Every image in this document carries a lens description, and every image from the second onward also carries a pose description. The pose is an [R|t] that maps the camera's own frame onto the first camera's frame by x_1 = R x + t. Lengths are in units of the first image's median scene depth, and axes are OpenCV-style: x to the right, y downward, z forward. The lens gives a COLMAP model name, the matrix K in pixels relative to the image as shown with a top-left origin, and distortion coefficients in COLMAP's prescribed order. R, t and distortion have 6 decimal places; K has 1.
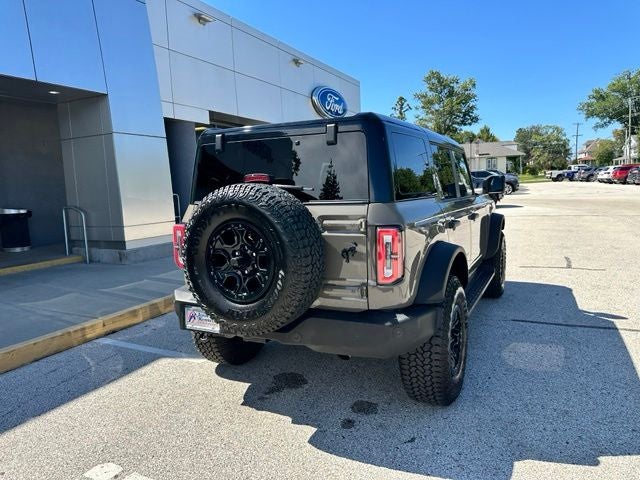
lens RADIAL K [[448.6, 0, 316.9], [0, 448.6, 240.3], [0, 0, 1]] dist [0.051822, -0.071519]
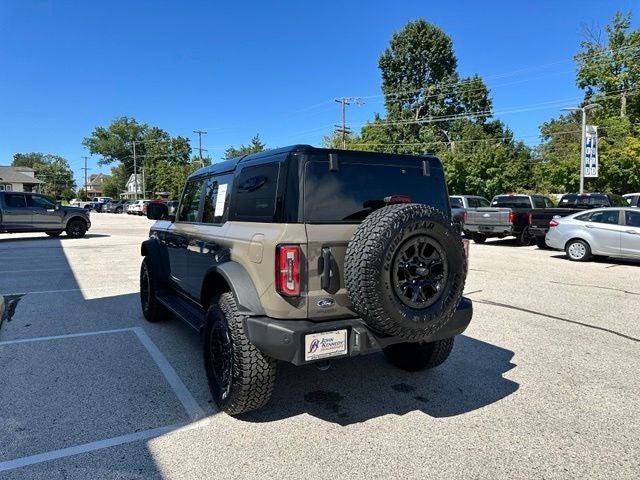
lens RADIAL K [[448.6, 0, 316.9], [0, 448.6, 240.3], [0, 0, 1]] dist [0.051822, -0.071519]
pose [[0.534621, -0.018943, 0.844880, -0.690007], [0.076440, 0.996735, -0.026022, -0.012126], [-0.841628, 0.078495, 0.534323, 0.331255]]
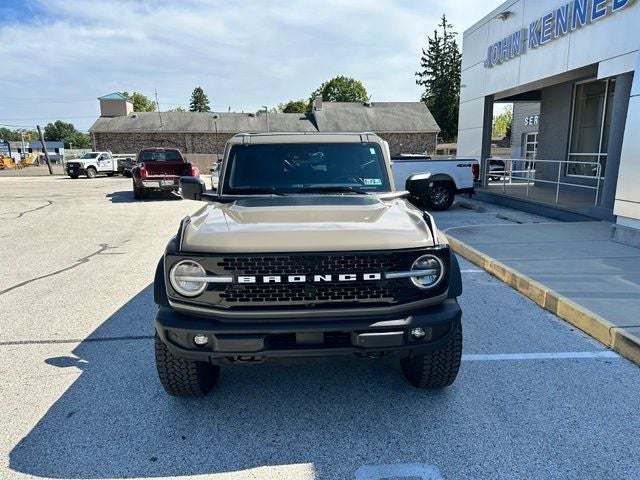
lens RADIAL K [[454.7, 0, 320.0], [0, 454.7, 240.0], [0, 0, 1]] dist [0.057895, -0.064460]
pose [[-0.869281, 0.138296, -0.474578, 0.622396], [-0.016219, 0.951570, 0.307005, -0.303023], [0.494052, 0.274571, -0.824938, 1.889485]]
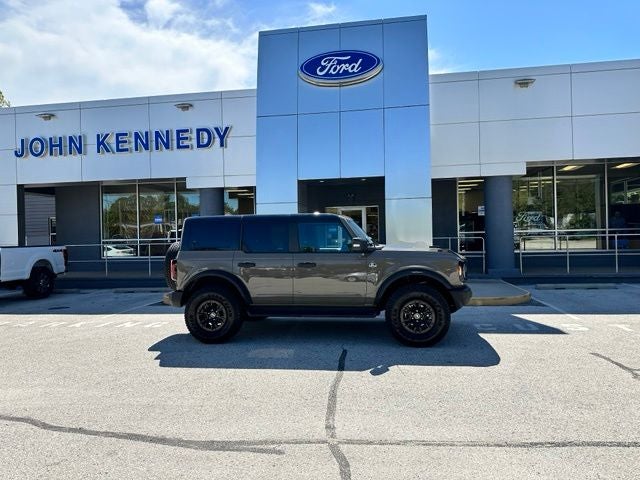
lens RADIAL K [[450.0, 0, 319.1], [0, 450.0, 241.2], [0, 0, 1]] dist [0.050397, -0.068543]
pose [[0.308530, 0.041457, -0.950311, 1.656279], [-0.103722, 0.994559, 0.009712, -0.140561], [0.945543, 0.095572, 0.311151, 0.511046]]
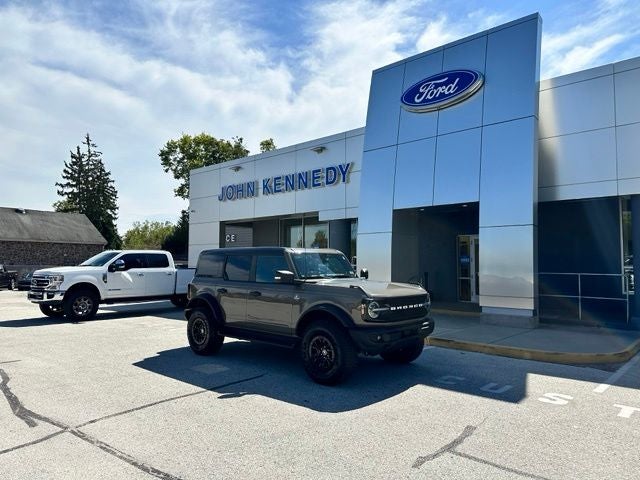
lens RADIAL K [[449.4, 0, 317.2], [0, 449.4, 241.3], [0, 0, 1]] dist [0.126546, -0.157873]
pose [[-0.272032, -0.010564, -0.962230, 1.777477], [-0.106760, 0.994098, 0.019269, -0.284665], [0.956348, 0.107969, -0.271554, 1.531141]]
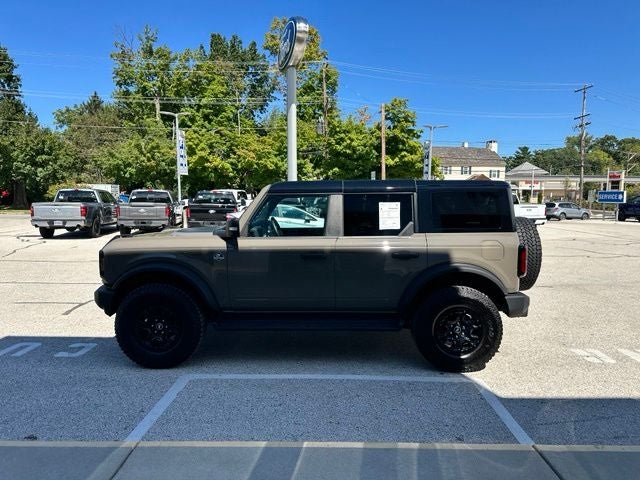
lens RADIAL K [[450.0, 0, 319.1], [0, 450.0, 241.2], [0, 0, 1]] dist [0.050397, -0.068543]
pose [[-0.443356, -0.046623, 0.895132, -0.892222], [0.119290, 0.986694, 0.110476, -0.194489], [-0.888372, 0.155761, -0.431895, 1.496328]]
